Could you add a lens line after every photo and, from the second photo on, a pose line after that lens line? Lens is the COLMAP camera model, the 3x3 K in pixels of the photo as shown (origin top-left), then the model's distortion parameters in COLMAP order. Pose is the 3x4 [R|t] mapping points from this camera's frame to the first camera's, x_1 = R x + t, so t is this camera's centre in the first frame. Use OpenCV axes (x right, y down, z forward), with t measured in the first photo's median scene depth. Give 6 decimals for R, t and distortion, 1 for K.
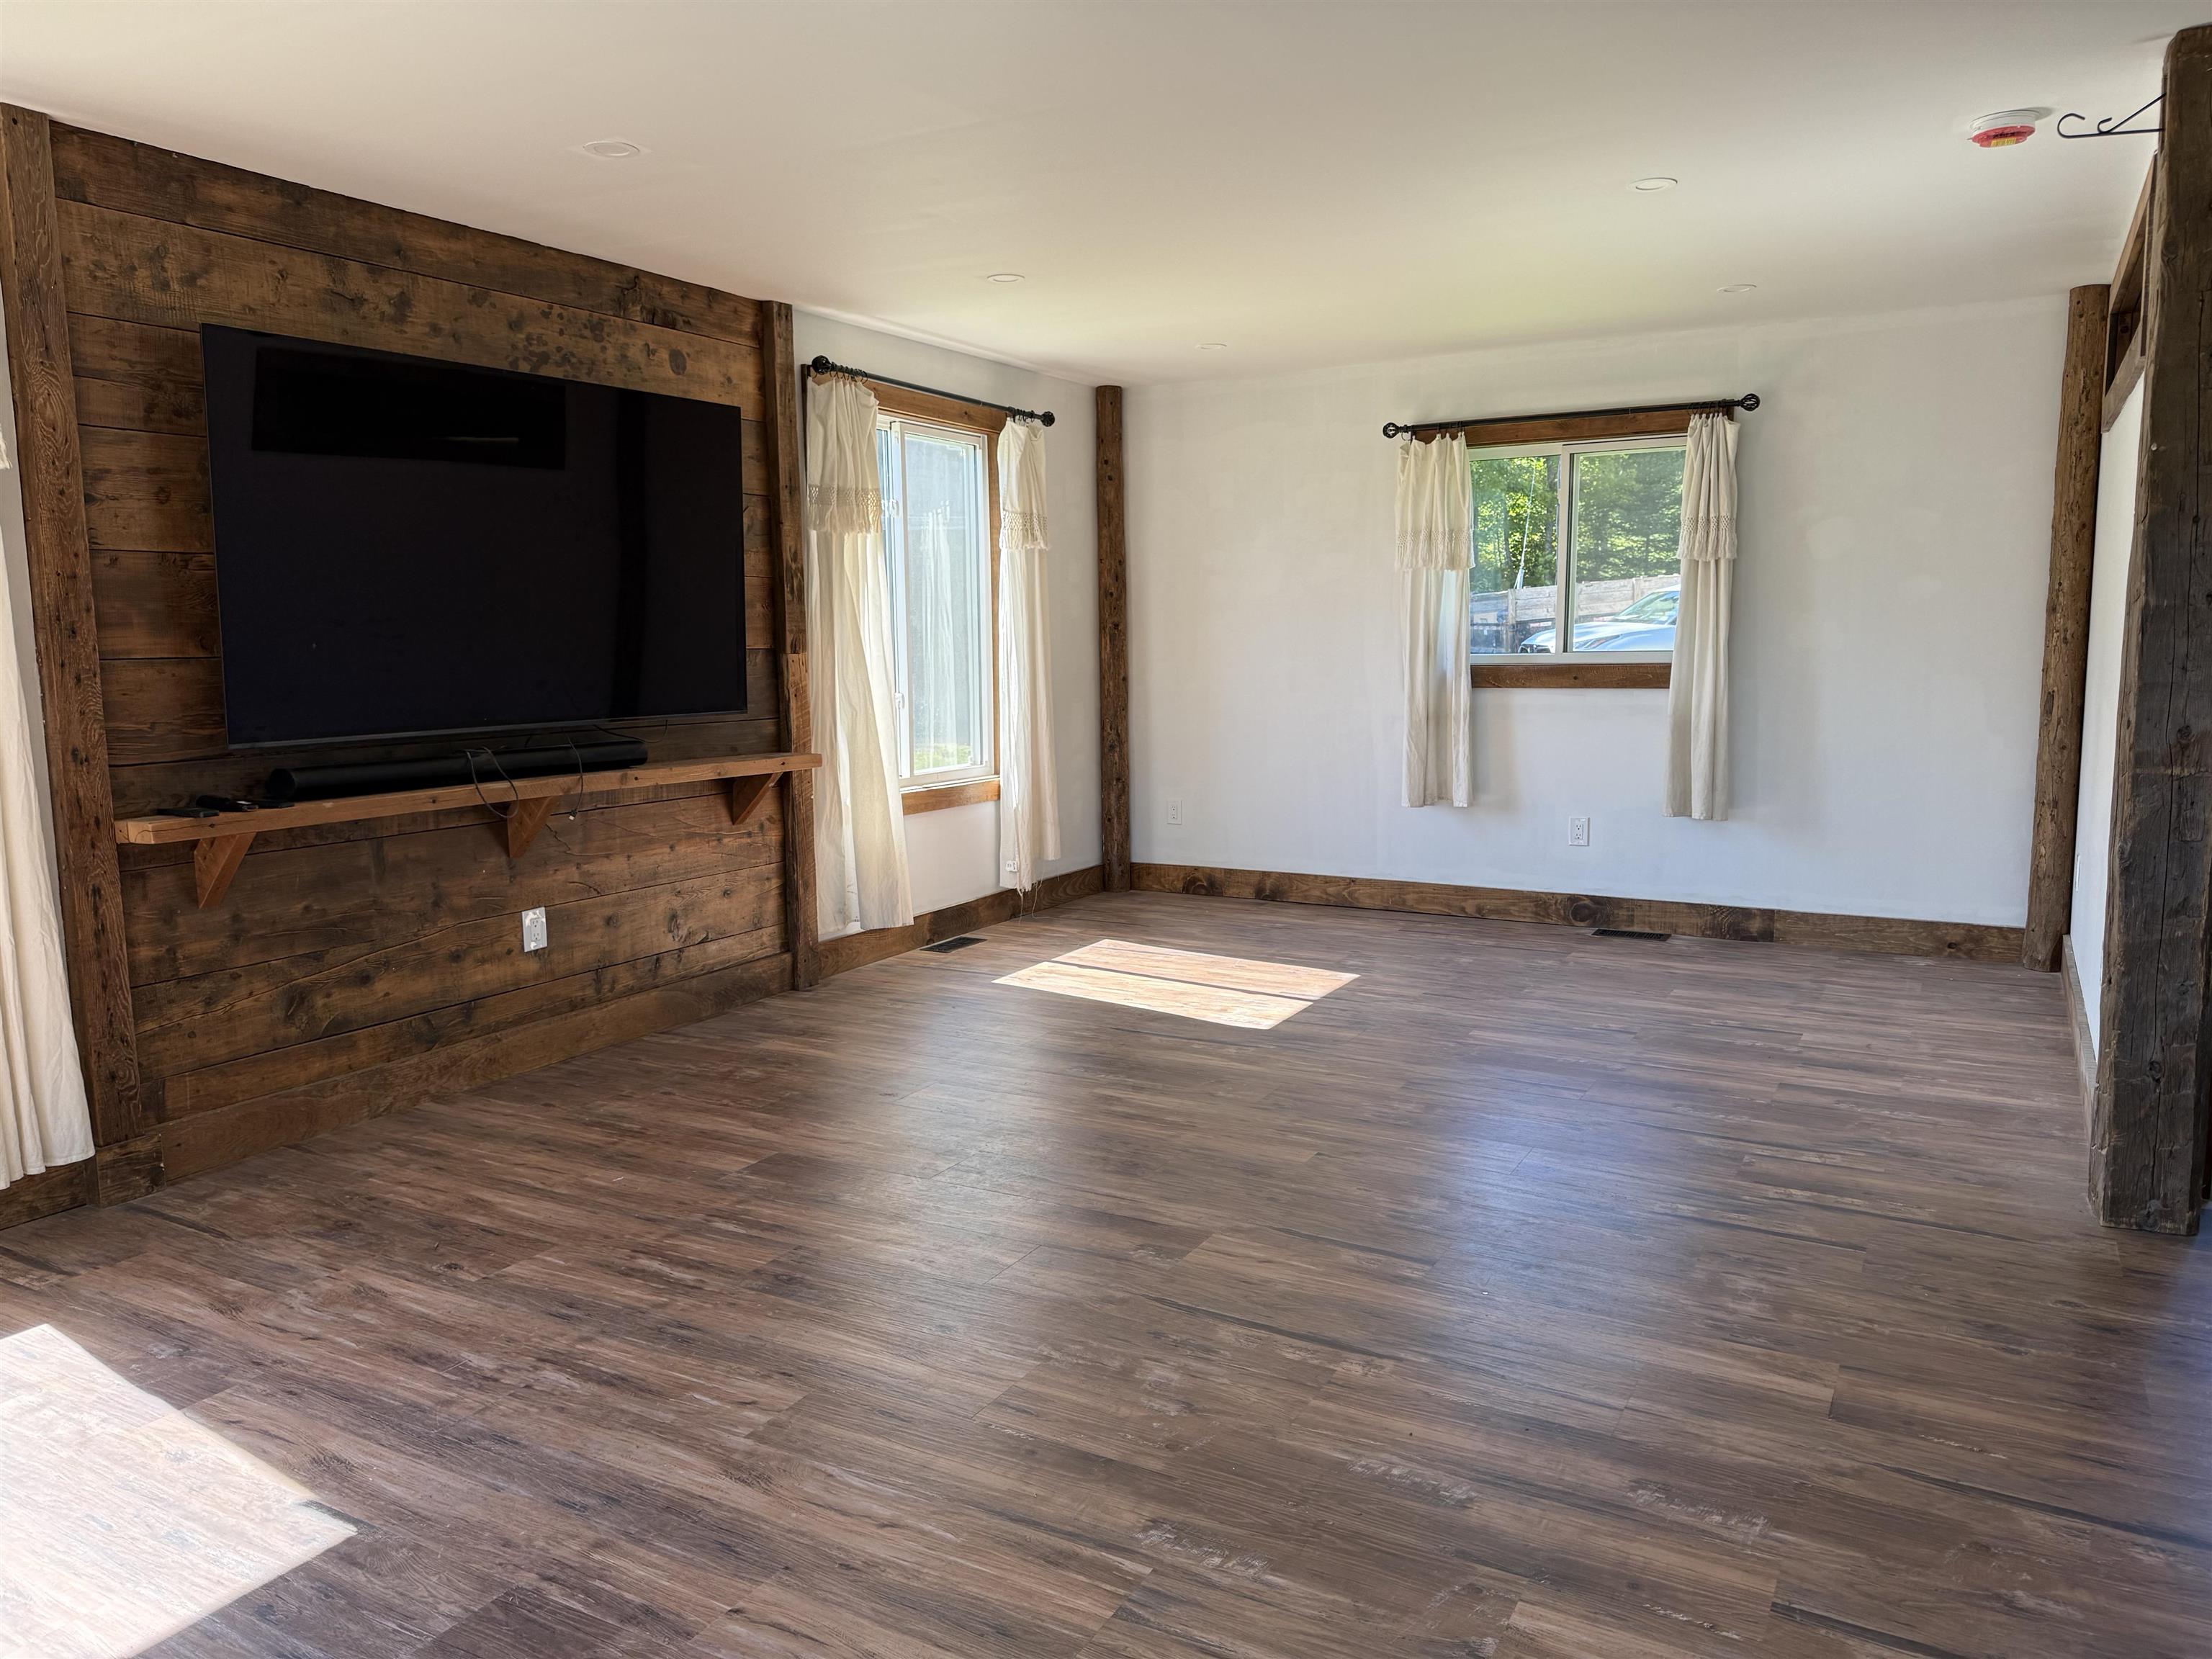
lens RADIAL K [[1553.0, 0, 1004.2], [0, 1553.0, 846.3], [0, 0, 1]] dist [0.025894, -0.018486]
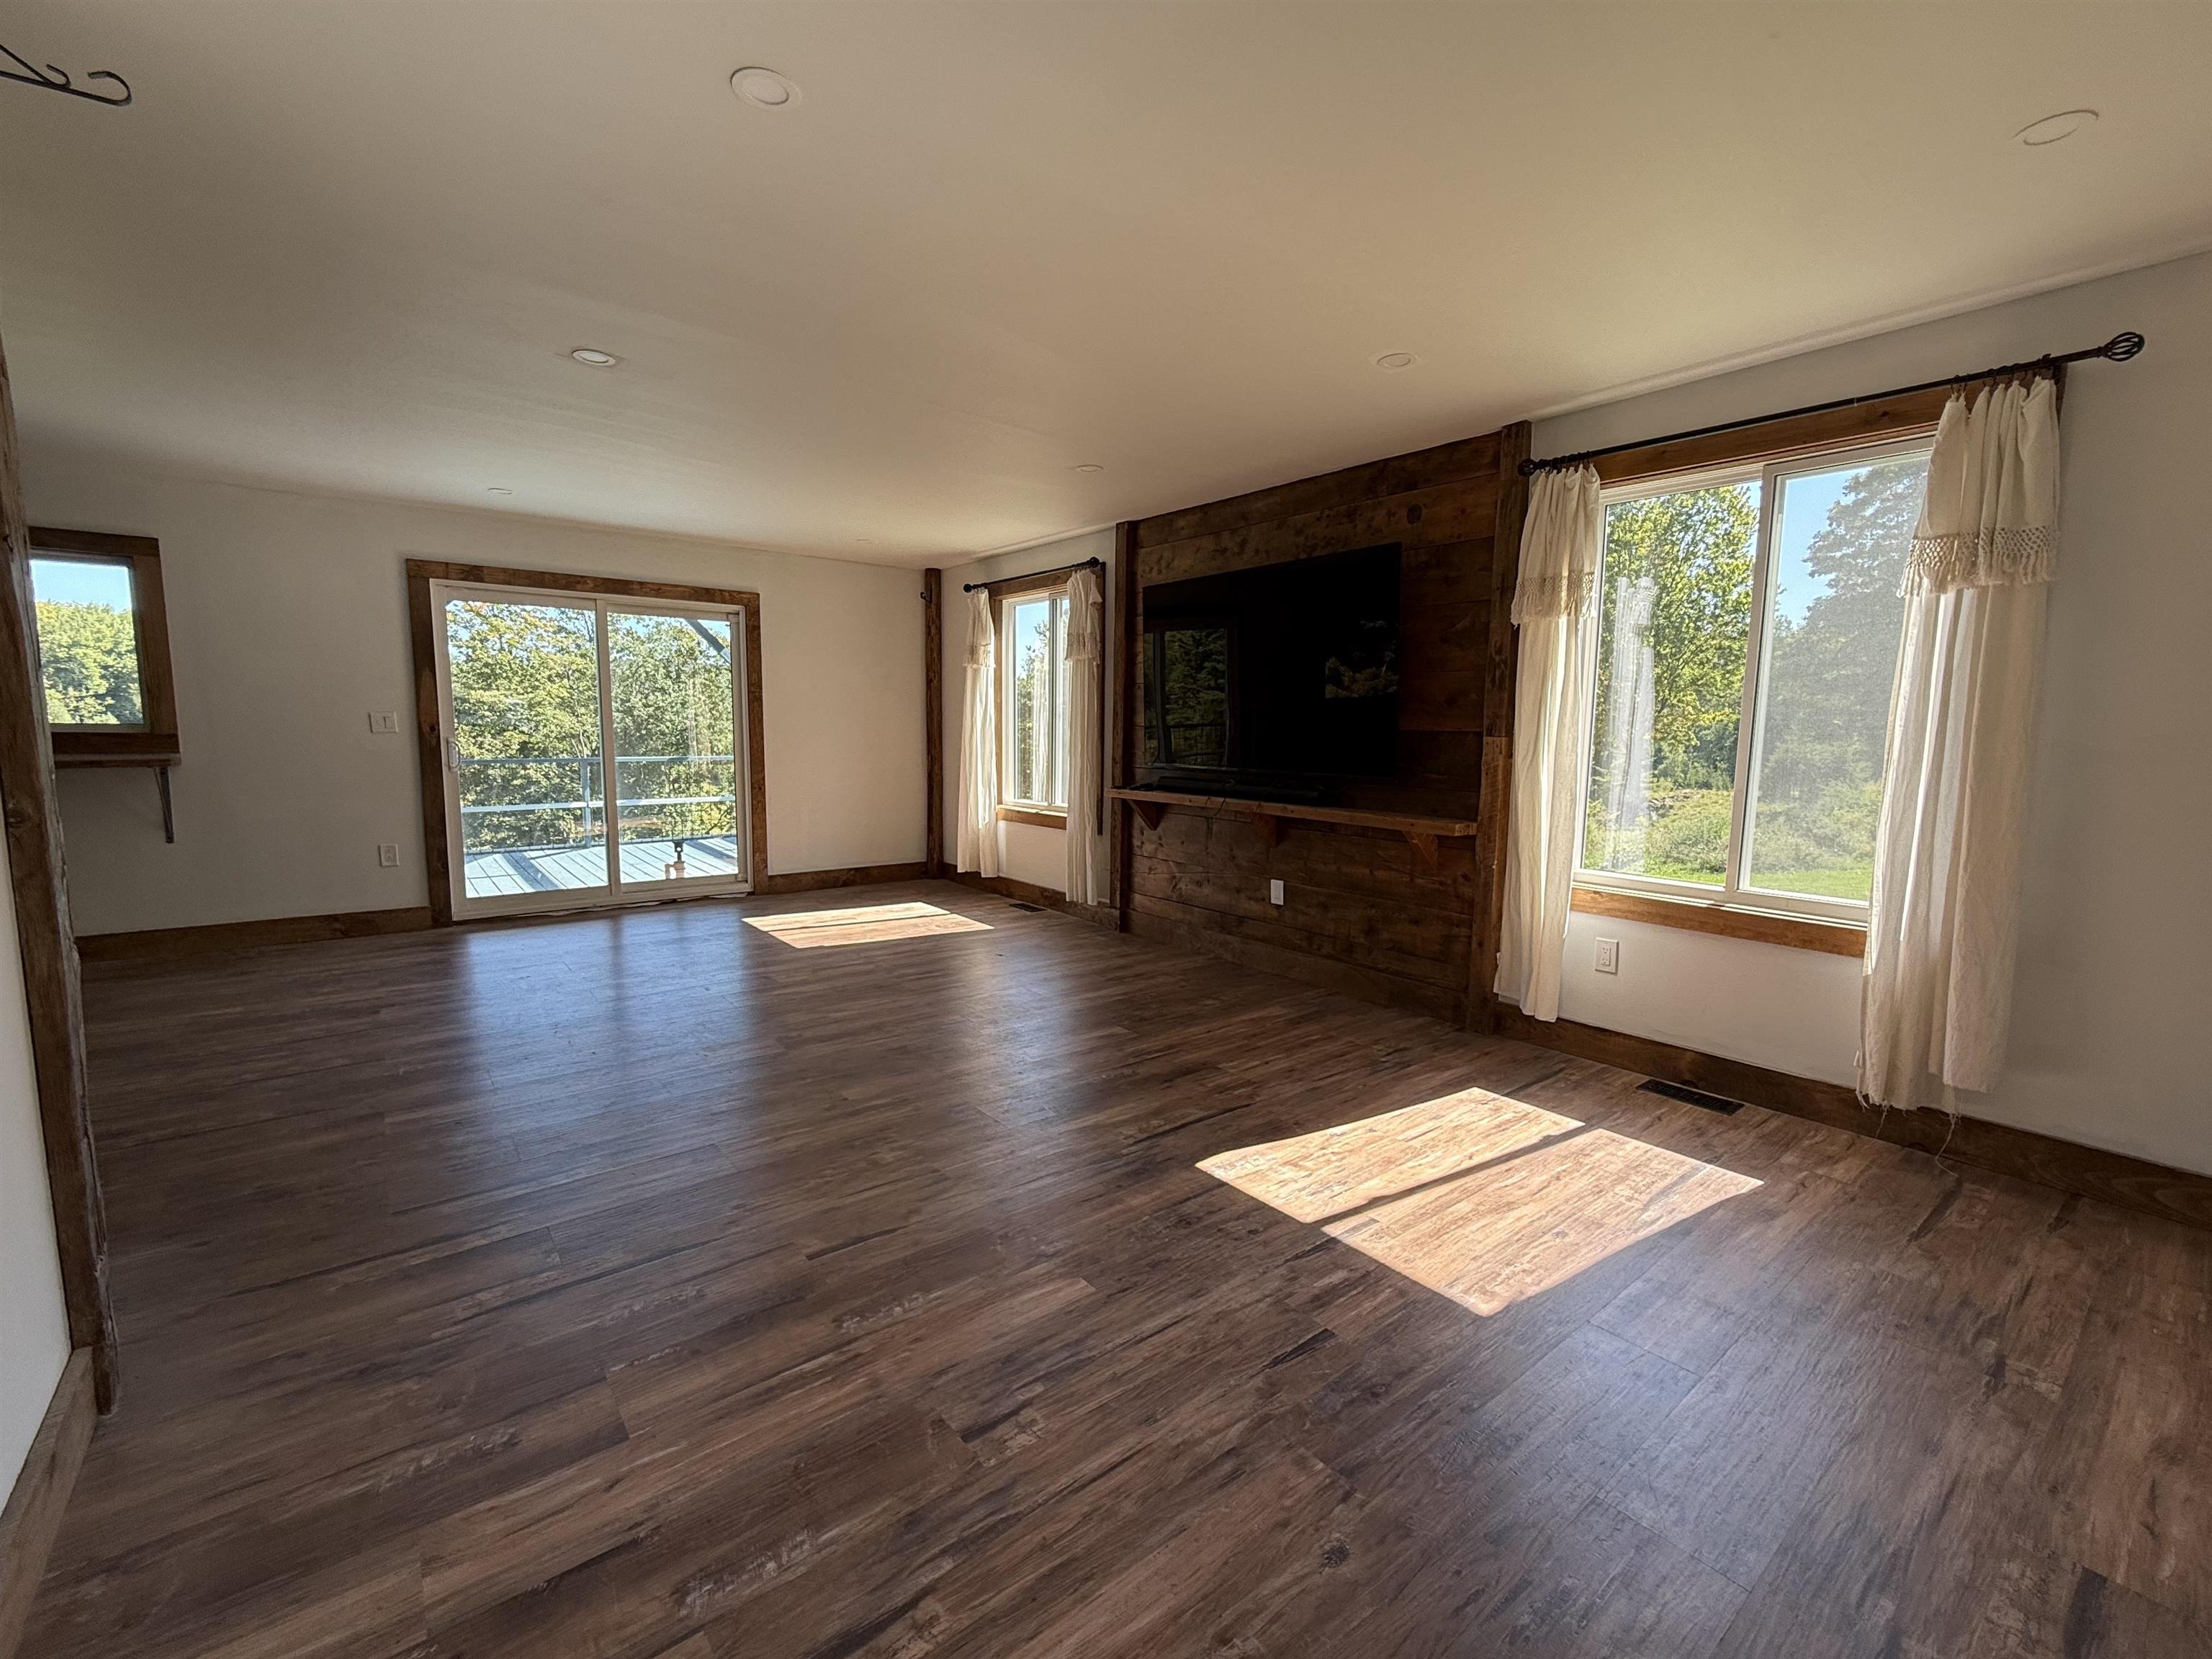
lens RADIAL K [[881.9, 0, 1108.3], [0, 881.9, 821.9], [0, 0, 1]] dist [-0.000741, 0.000906]
pose [[-0.292519, 0.116576, -0.949127, 0.691056], [-0.140289, 0.976571, 0.163183, -0.160588], [0.945913, 0.180887, -0.269311, 1.140755]]
